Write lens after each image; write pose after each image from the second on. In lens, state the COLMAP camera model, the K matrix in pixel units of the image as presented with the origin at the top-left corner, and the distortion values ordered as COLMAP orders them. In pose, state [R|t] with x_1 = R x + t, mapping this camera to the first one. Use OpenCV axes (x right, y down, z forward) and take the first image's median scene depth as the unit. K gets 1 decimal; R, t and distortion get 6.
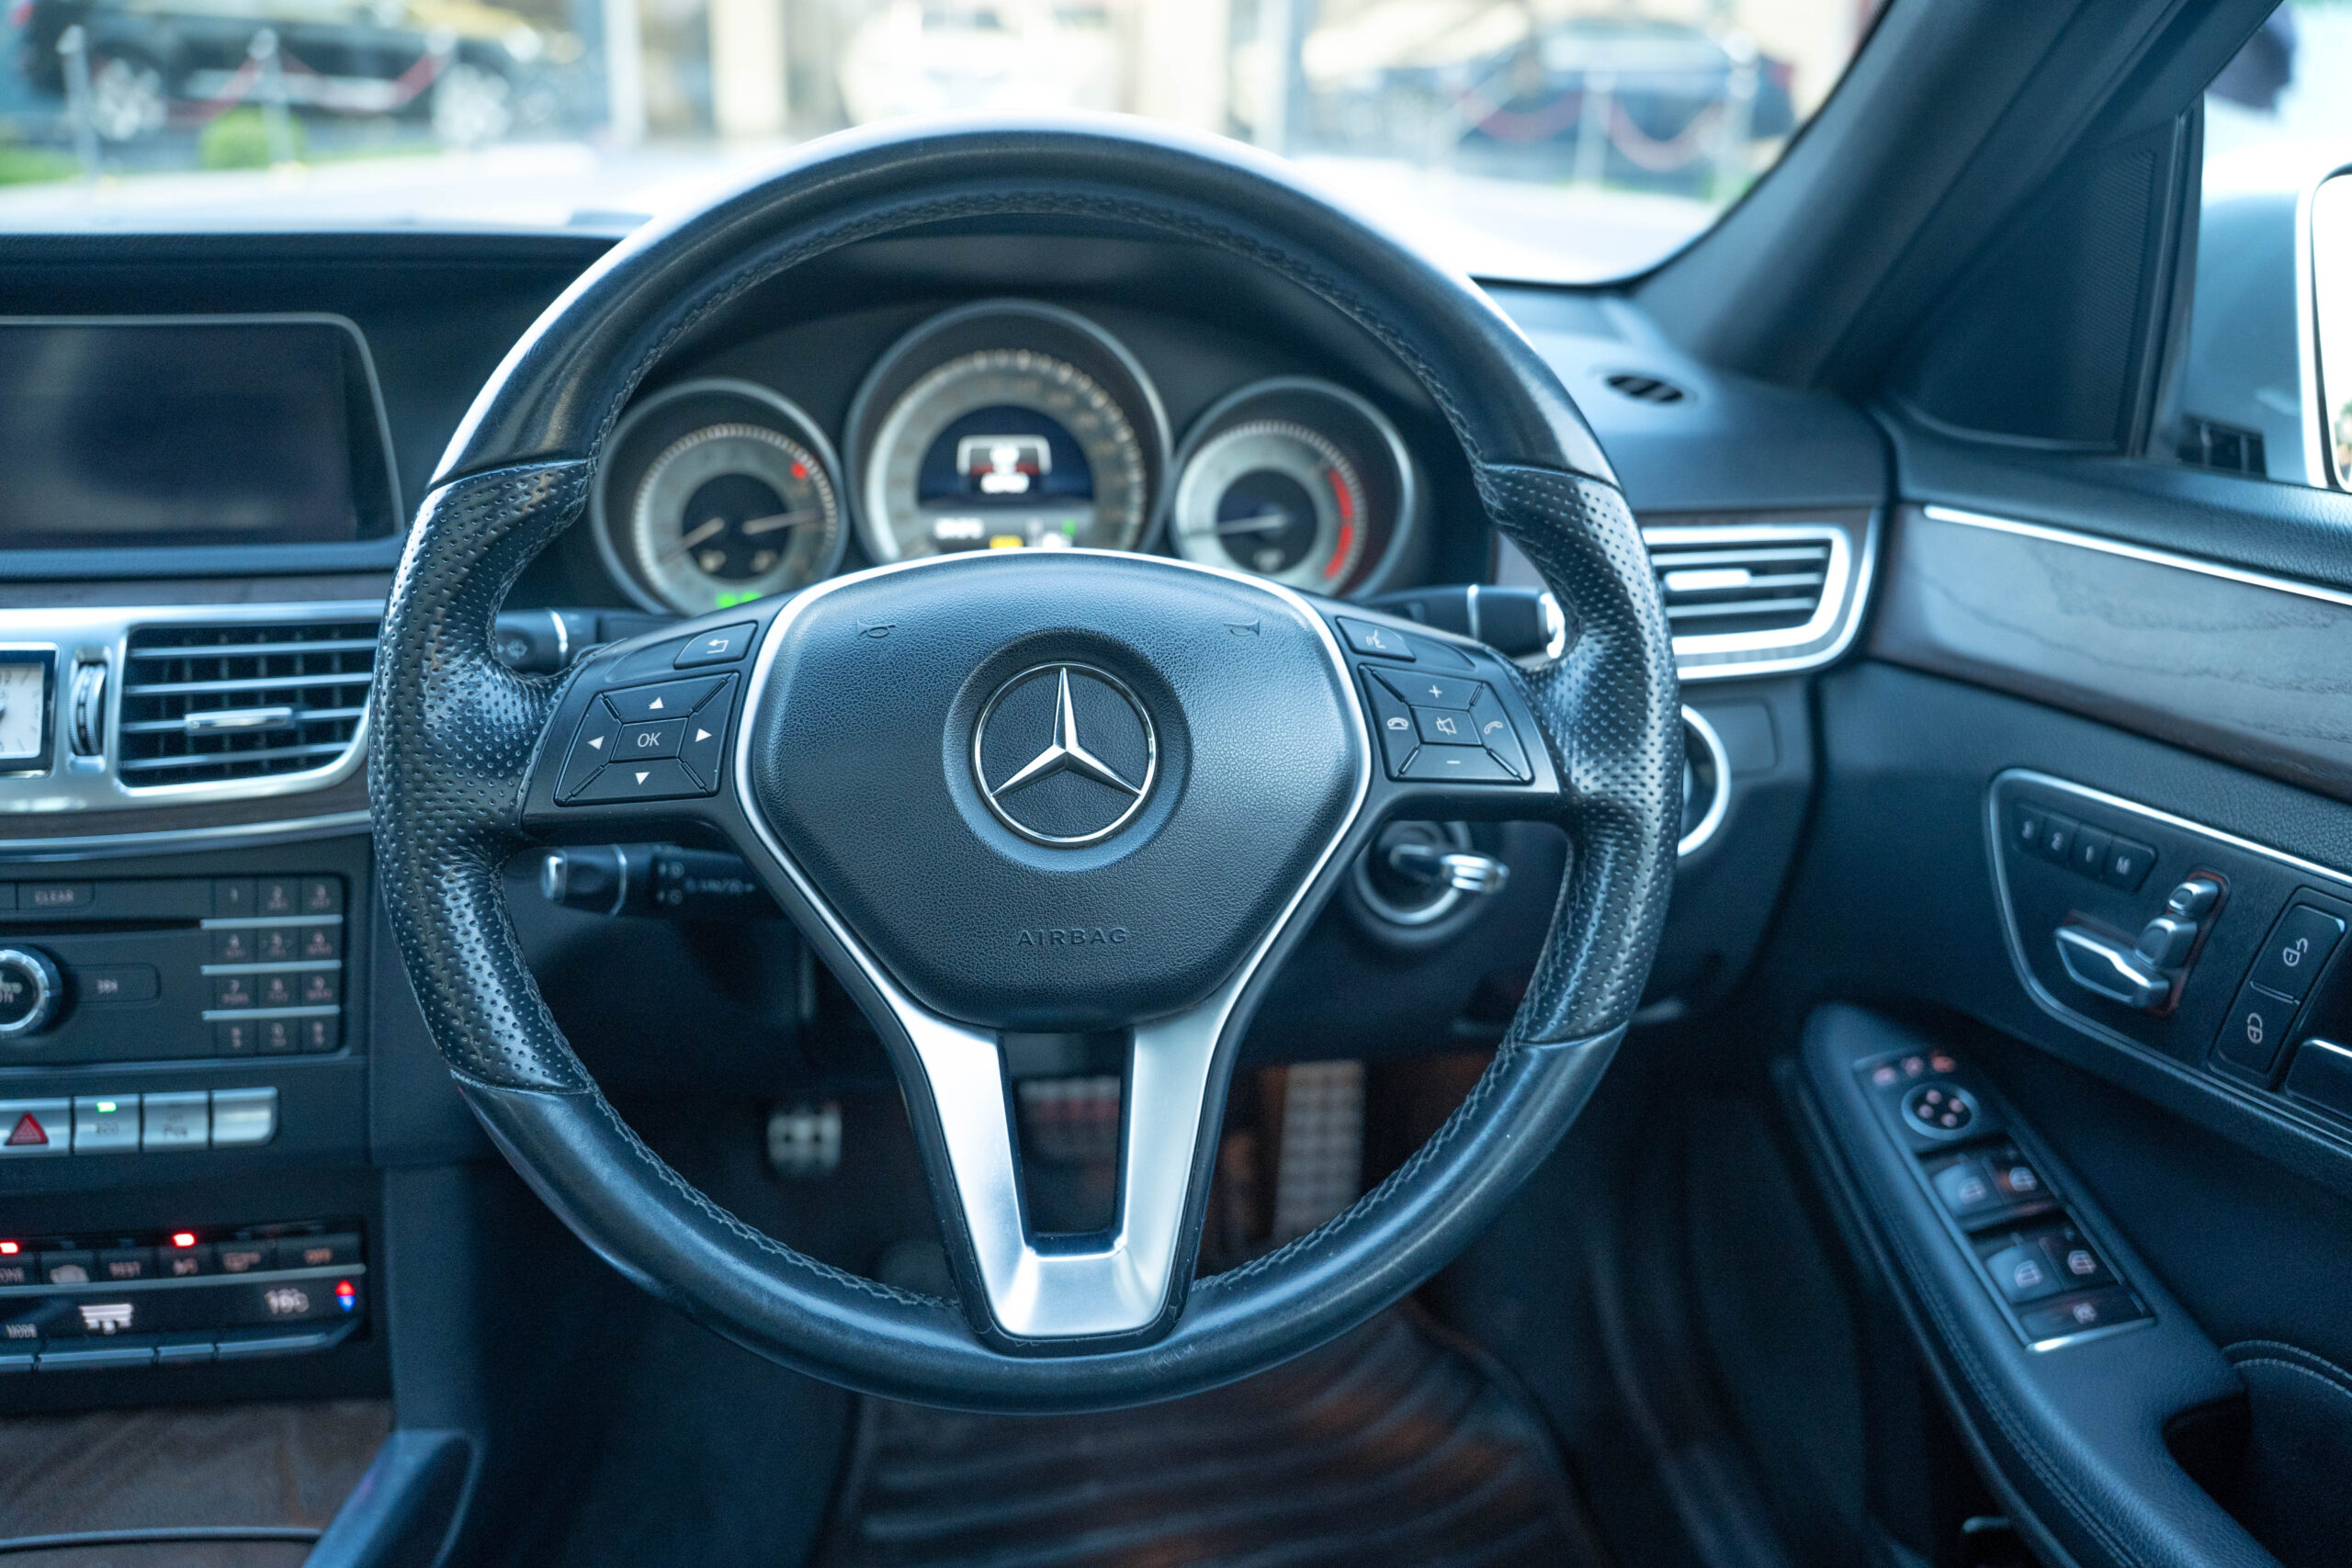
lens RADIAL K [[1589.7, 0, 1180.4], [0, 1589.7, 773.0], [0, 0, 1]] dist [-0.107447, 0.070725]
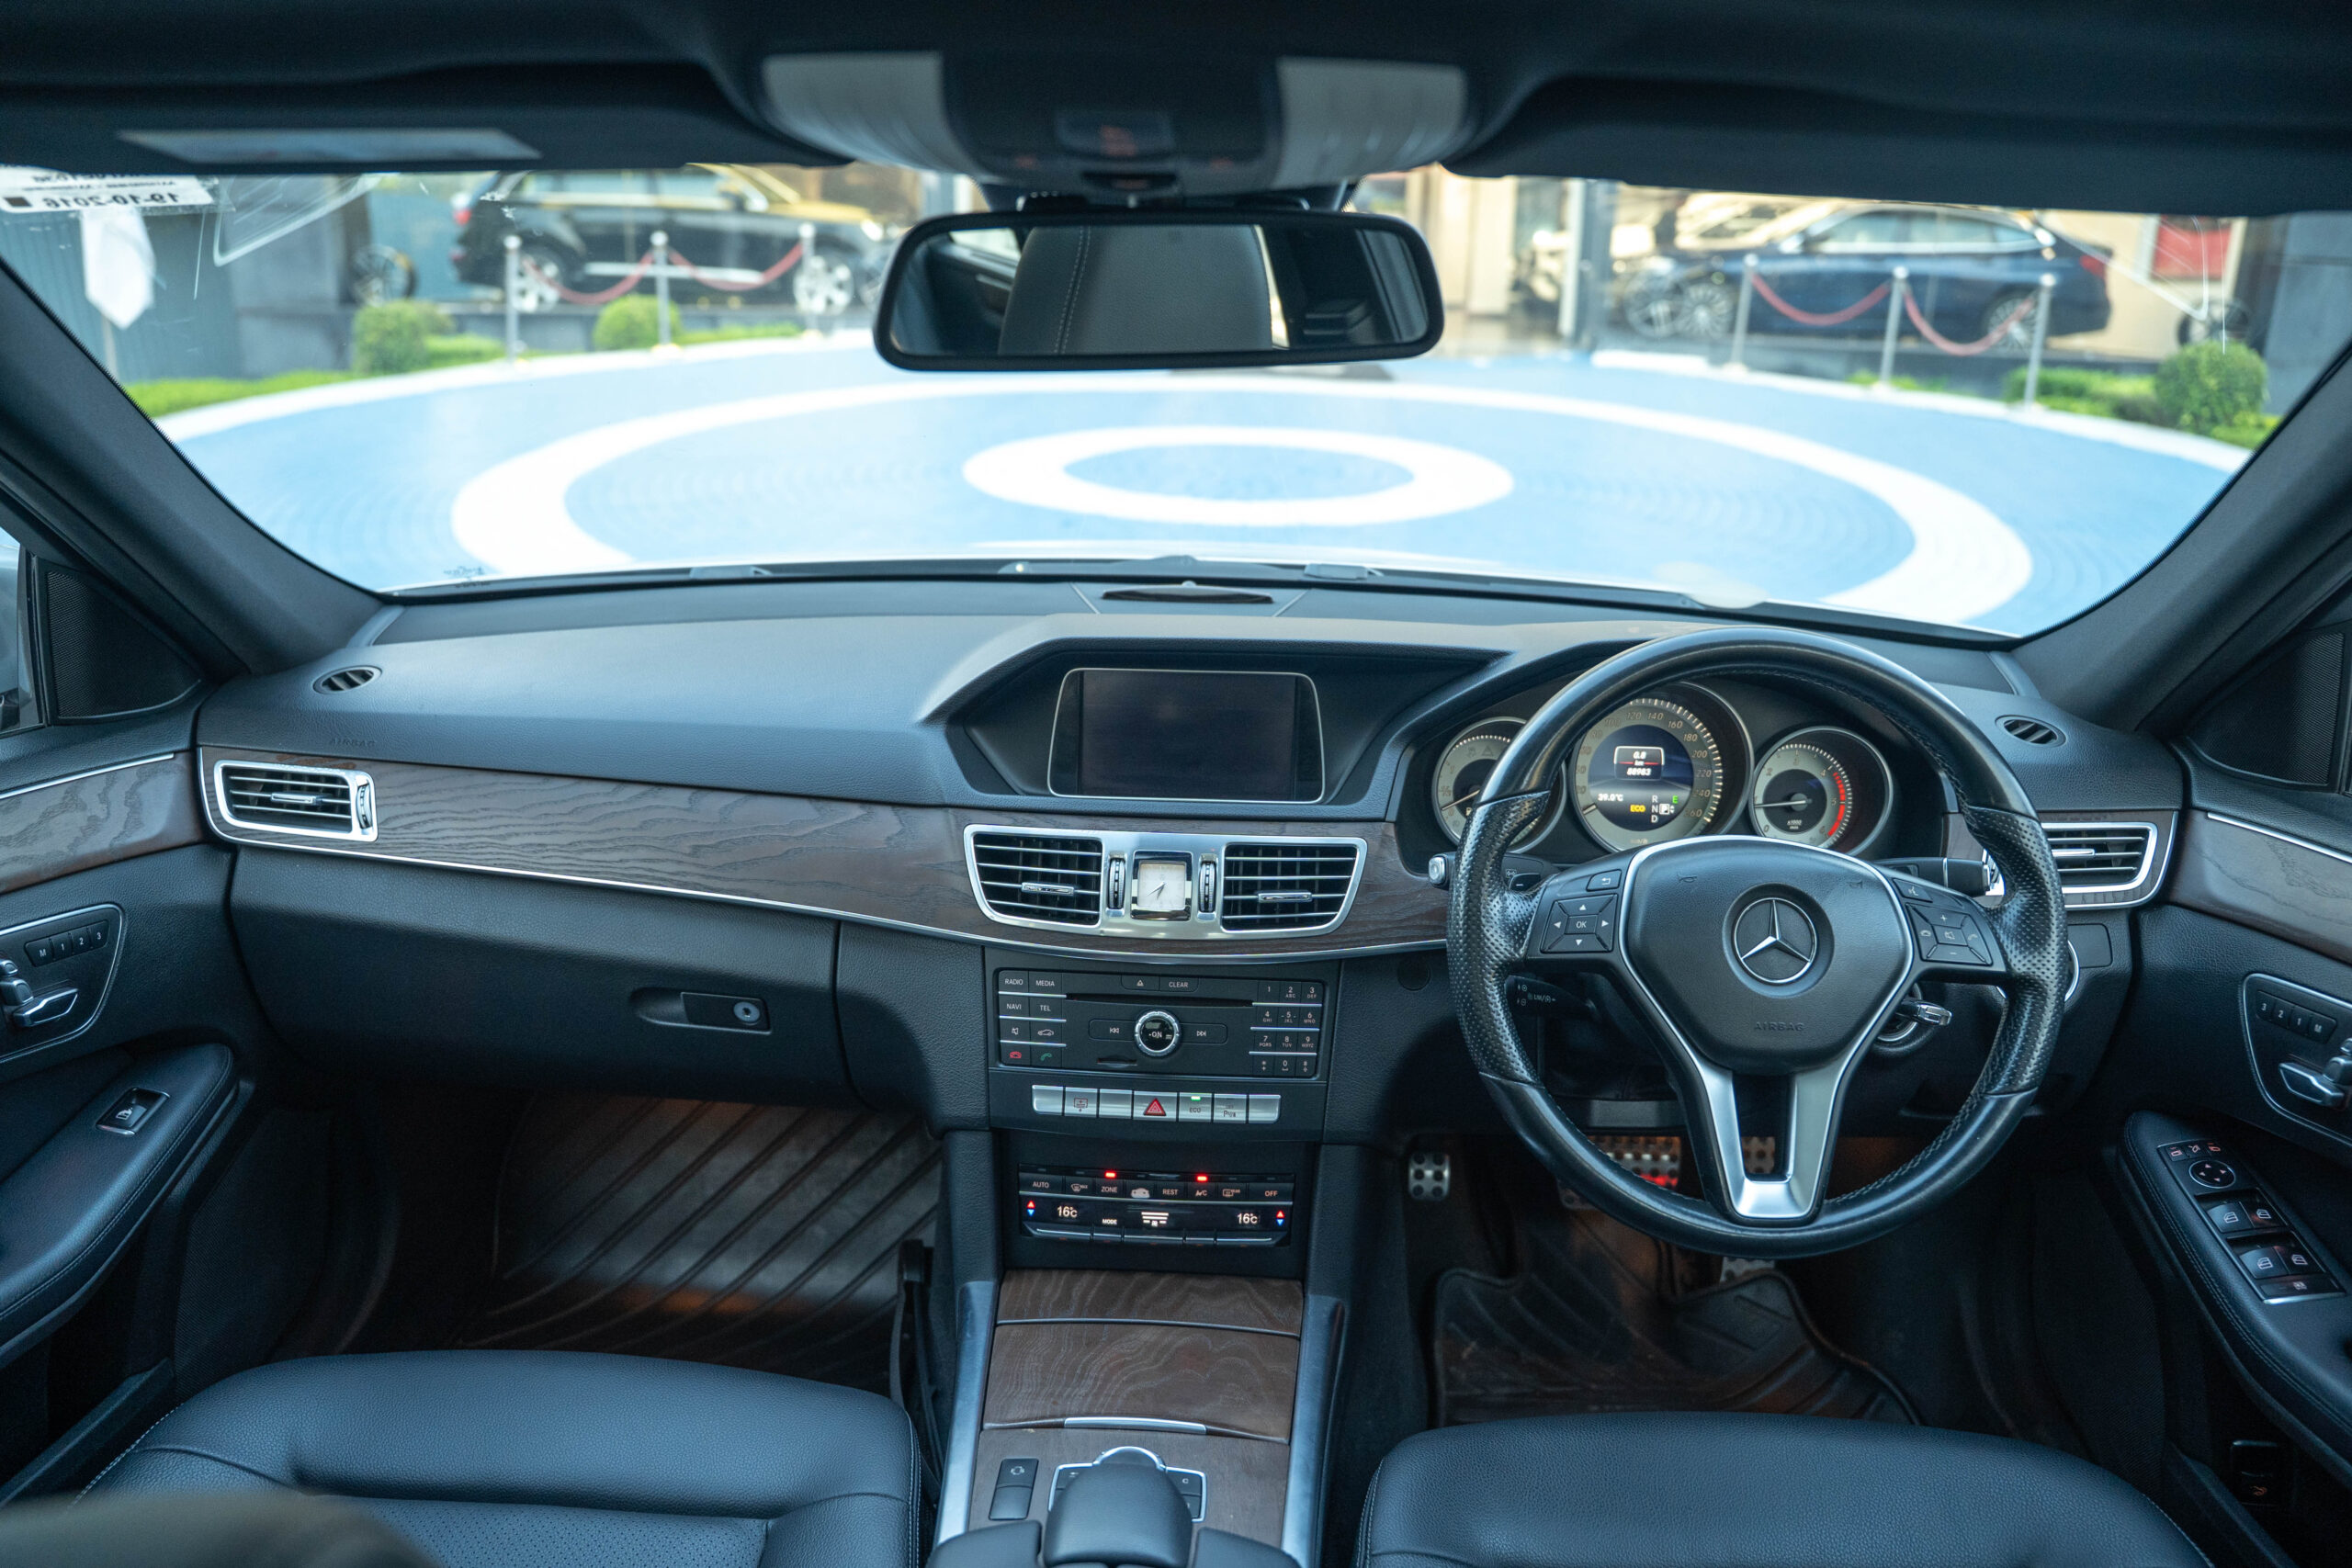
lens RADIAL K [[1698.7, 0, 1153.7], [0, 1698.7, 786.3], [0, 0, 1]] dist [-0.124873, 0.097708]
pose [[0.989109, 0.044202, -0.140392, -0.465819], [-0.055733, 0.995292, -0.079291, 0.004818], [0.136227, 0.086252, 0.986916, -1.059795]]
